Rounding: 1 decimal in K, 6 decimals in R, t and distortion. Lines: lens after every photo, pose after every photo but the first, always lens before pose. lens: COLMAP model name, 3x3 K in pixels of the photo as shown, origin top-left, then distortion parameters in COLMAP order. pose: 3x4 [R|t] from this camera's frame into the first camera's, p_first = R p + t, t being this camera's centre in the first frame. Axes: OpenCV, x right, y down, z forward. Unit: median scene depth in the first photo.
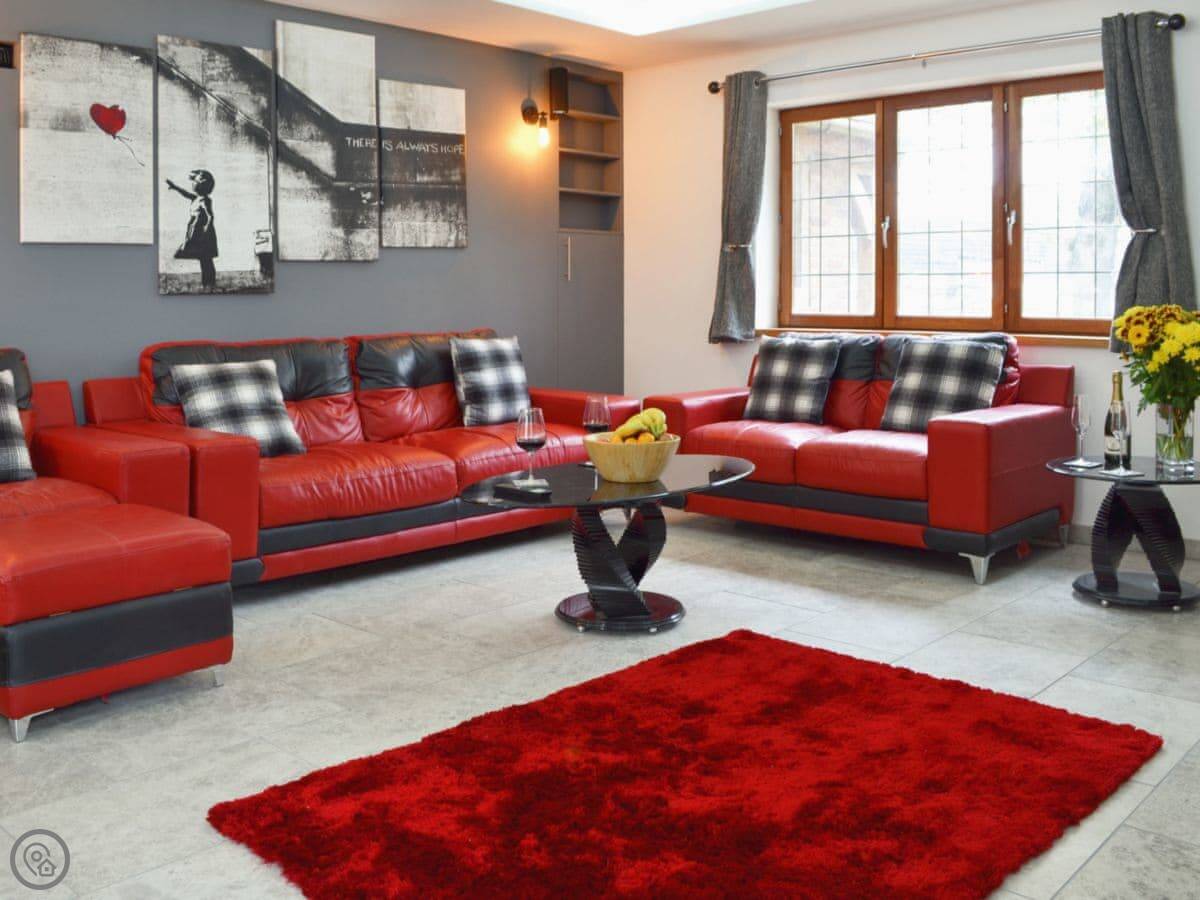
lens RADIAL K [[1116.4, 0, 600.0], [0, 1116.4, 450.0], [0, 0, 1]] dist [-0.069059, -0.022100]
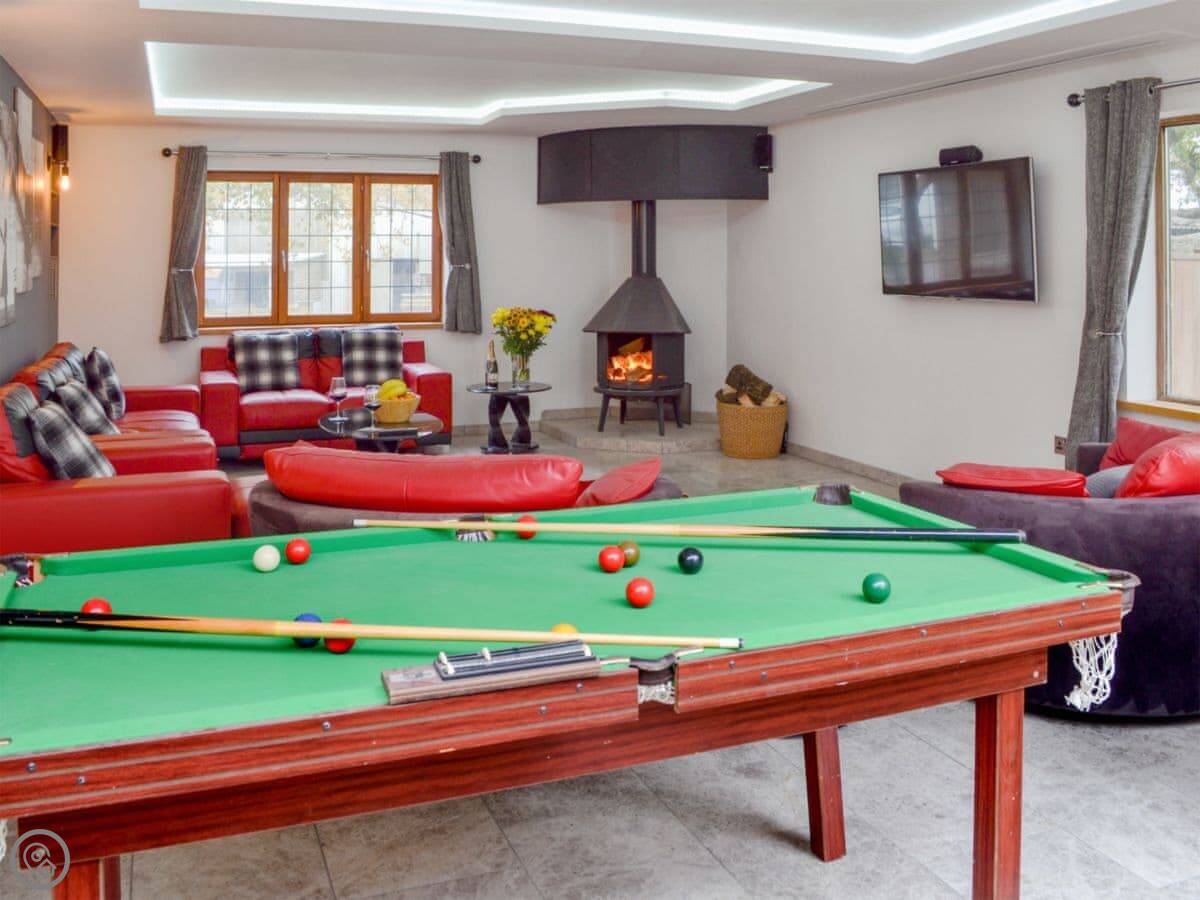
lens RADIAL K [[1116.4, 0, 600.0], [0, 1116.4, 450.0], [0, 0, 1]] dist [-0.069059, -0.022100]
pose [[0.432085, -0.149957, 0.889278, -0.996866], [0.121599, 0.986761, 0.107312, -0.054362], [-0.893597, 0.061767, 0.444599, -0.046945]]
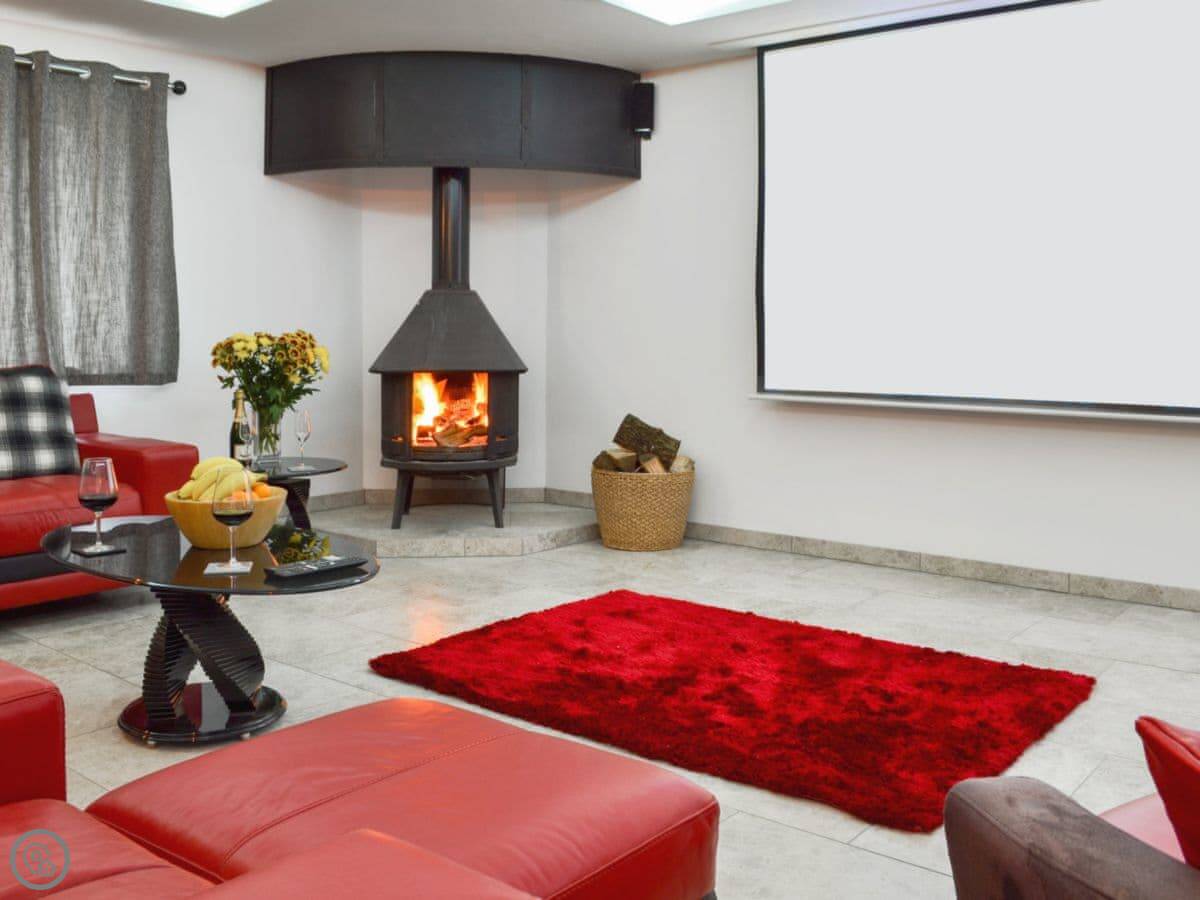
lens RADIAL K [[1116.4, 0, 600.0], [0, 1116.4, 450.0], [0, 0, 1]] dist [-0.069059, -0.022100]
pose [[-0.069544, -0.101710, 0.992380, -0.569132], [0.133865, 0.984840, 0.110318, -0.067863], [-0.988556, 0.140517, -0.054874, 0.545436]]
